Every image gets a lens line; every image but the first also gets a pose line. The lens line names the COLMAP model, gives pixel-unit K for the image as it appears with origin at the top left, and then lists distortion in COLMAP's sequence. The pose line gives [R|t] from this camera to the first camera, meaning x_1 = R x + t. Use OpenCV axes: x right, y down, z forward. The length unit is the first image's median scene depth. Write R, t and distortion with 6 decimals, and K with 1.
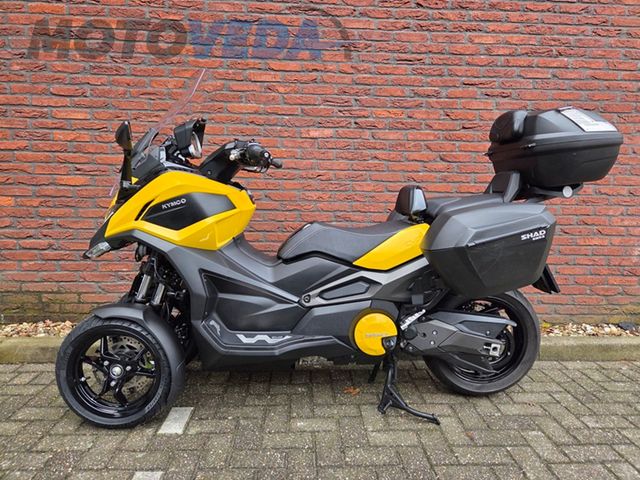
lens RADIAL K [[424.3, 0, 316.6], [0, 424.3, 226.3], [0, 0, 1]] dist [0.064883, -0.061221]
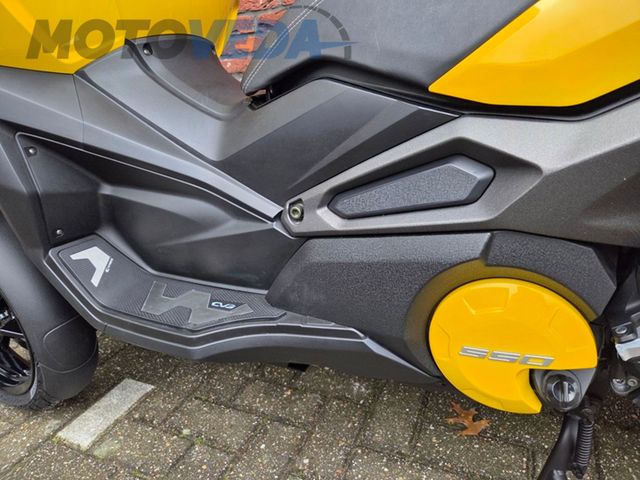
lens RADIAL K [[430.0, 0, 321.6], [0, 430.0, 231.5], [0, 0, 1]] dist [0.066519, -0.063522]
pose [[0.895766, 0.081640, -0.436964, 0.148412], [0.033085, 0.968020, 0.248682, 0.103191], [0.443292, -0.237218, 0.864419, 0.716815]]
